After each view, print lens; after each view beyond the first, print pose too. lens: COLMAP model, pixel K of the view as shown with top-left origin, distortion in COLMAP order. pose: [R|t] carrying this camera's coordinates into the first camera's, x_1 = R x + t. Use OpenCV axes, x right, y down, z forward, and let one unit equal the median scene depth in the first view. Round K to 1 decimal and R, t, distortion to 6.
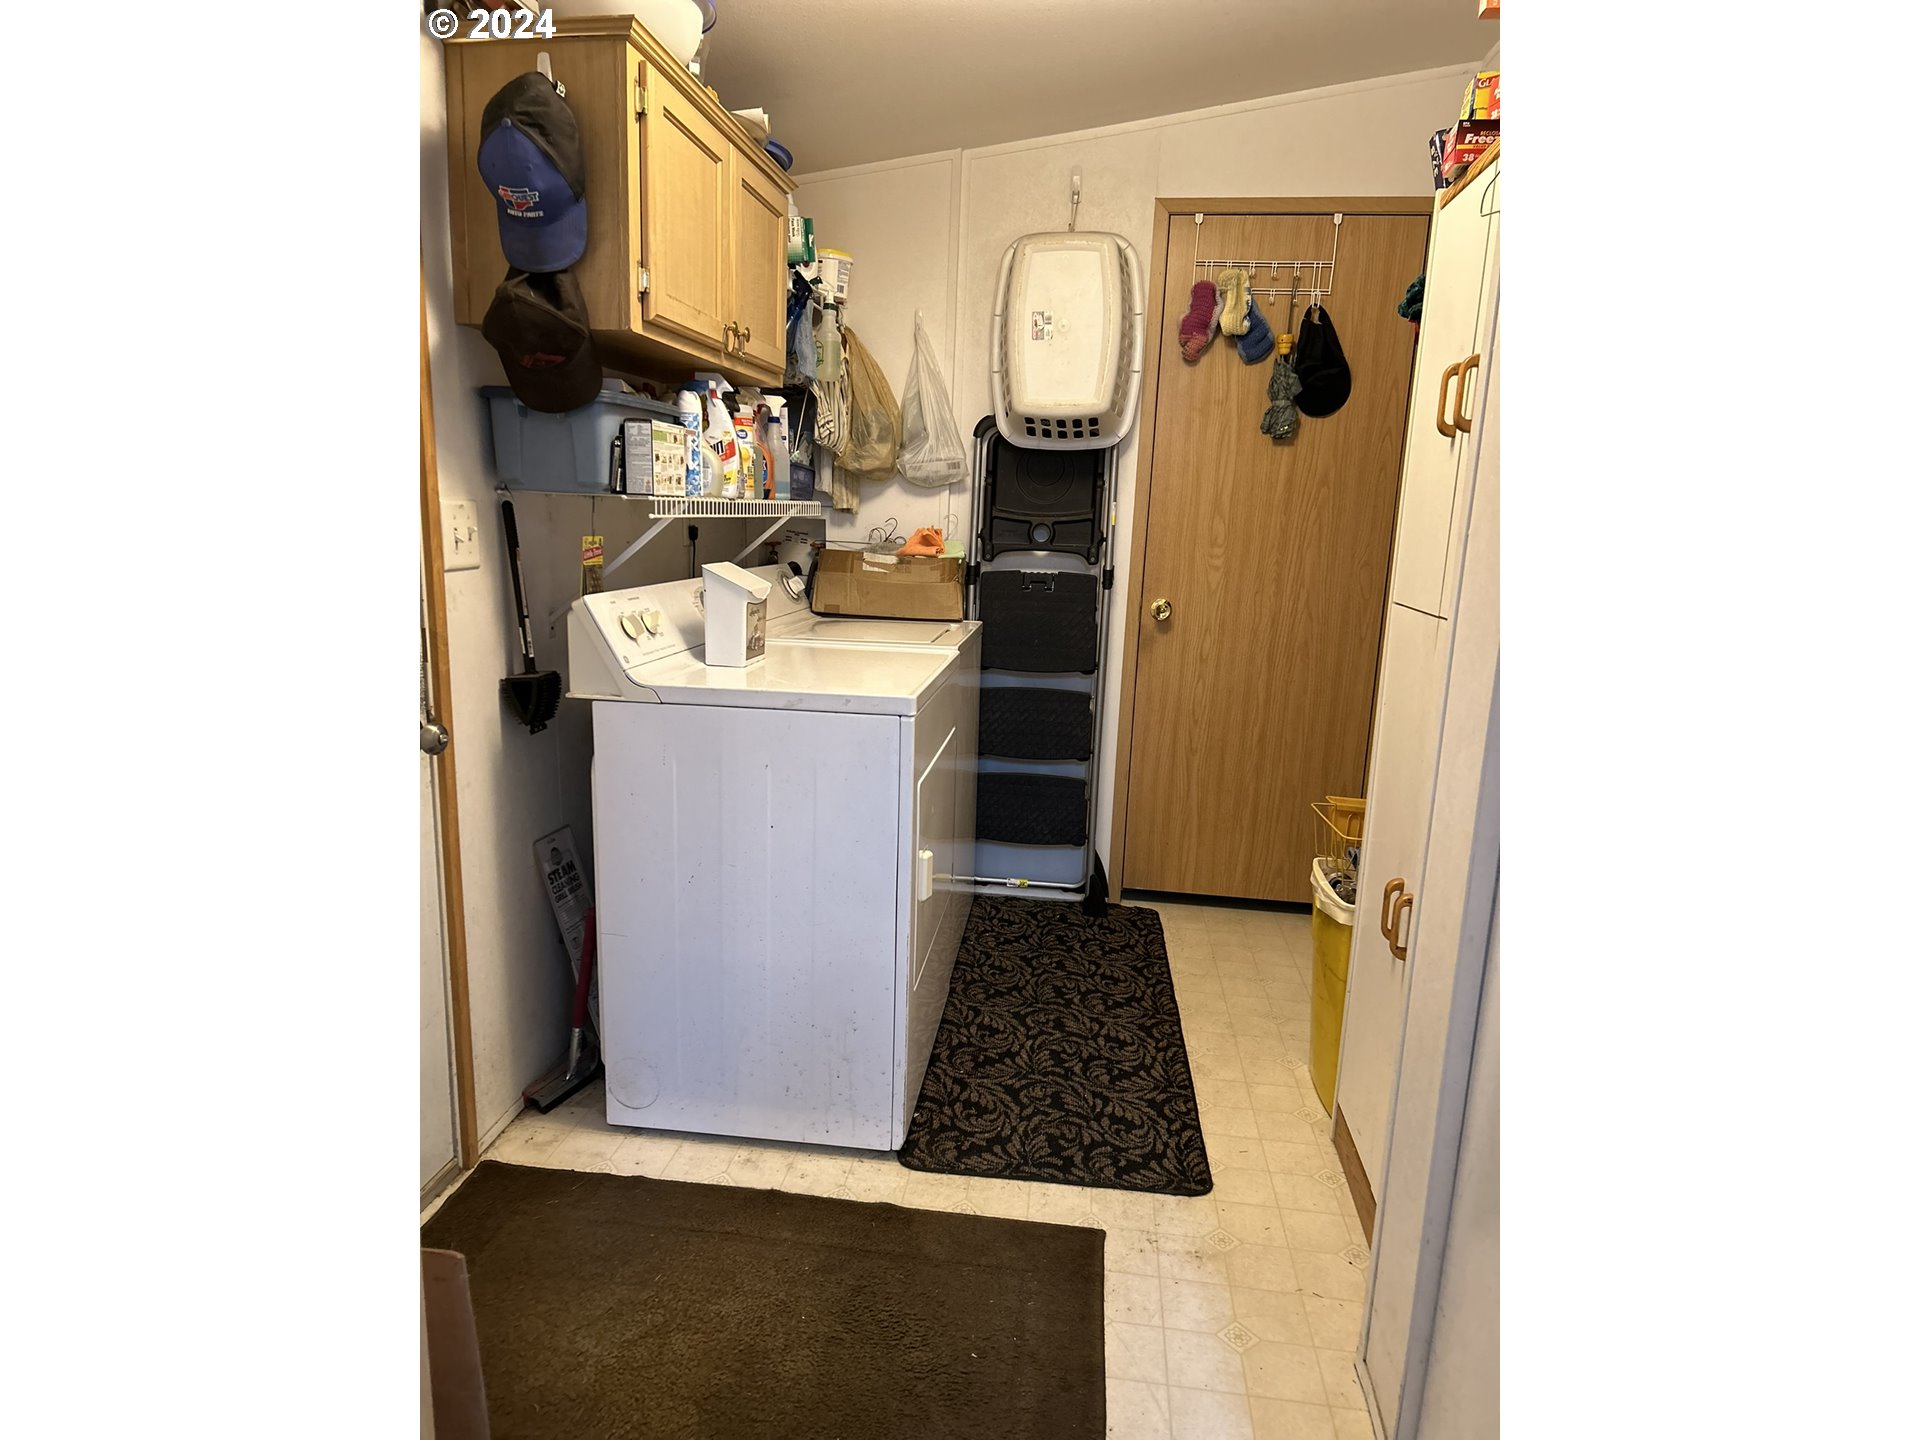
lens RADIAL K [[1076.3, 0, 967.2], [0, 1076.3, 752.1], [0, 0, 1]] dist [0.000067, -0.000313]
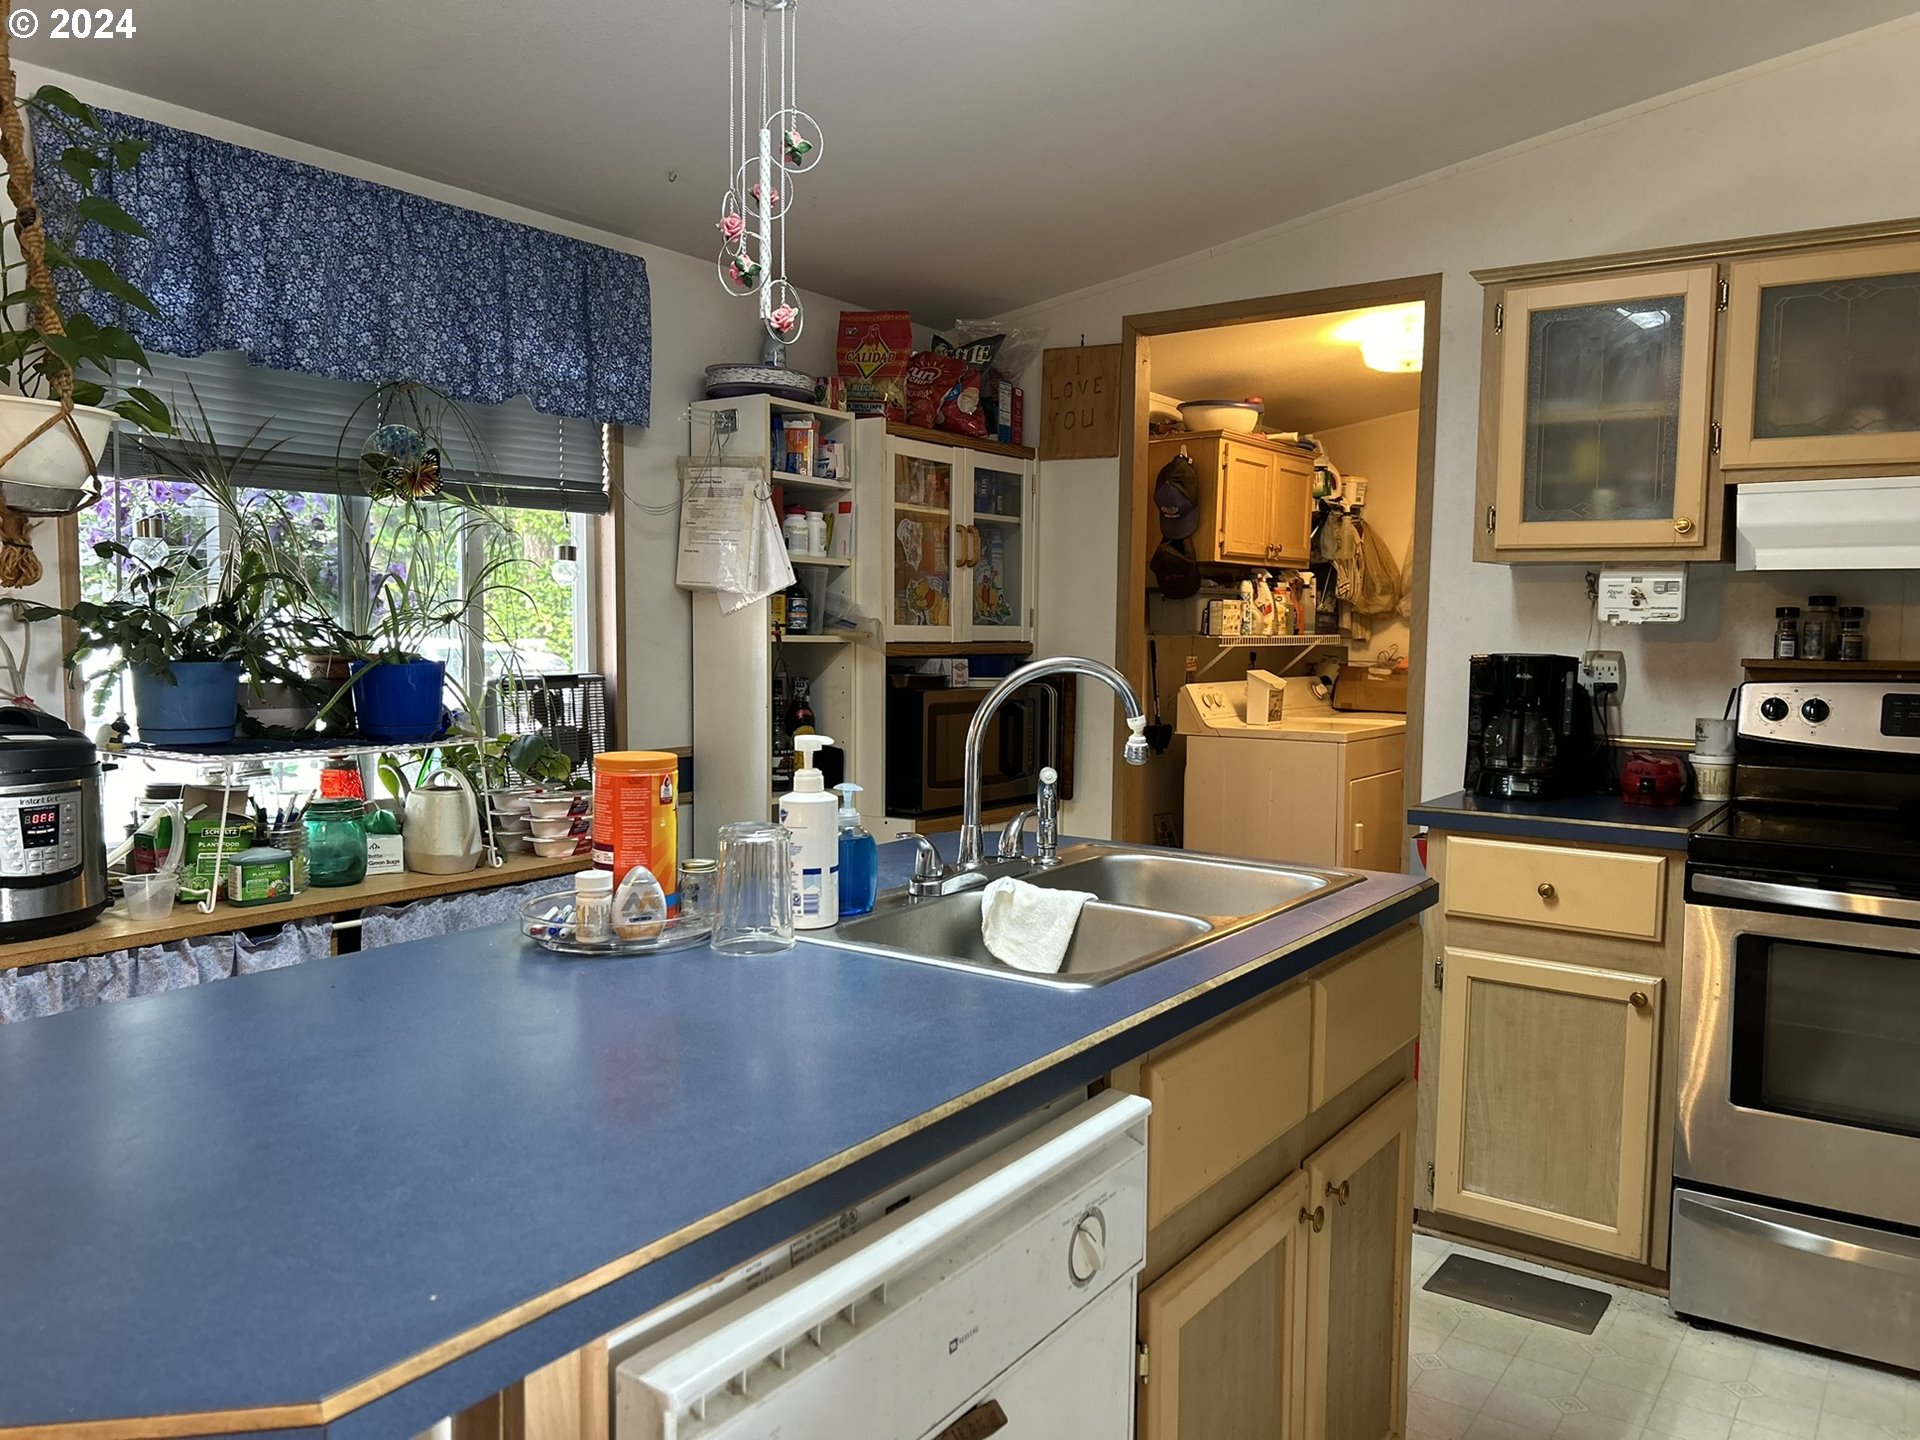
lens RADIAL K [[1442.7, 0, 960.0], [0, 1442.7, 720.0], [0, 0, 1]] dist [0.100558, -0.165438]
pose [[0.880792, 0.003869, -0.473488, 0.463383], [-0.083007, 0.985743, -0.146357, 0.293341], [0.466171, 0.168213, 0.868556, -1.287538]]
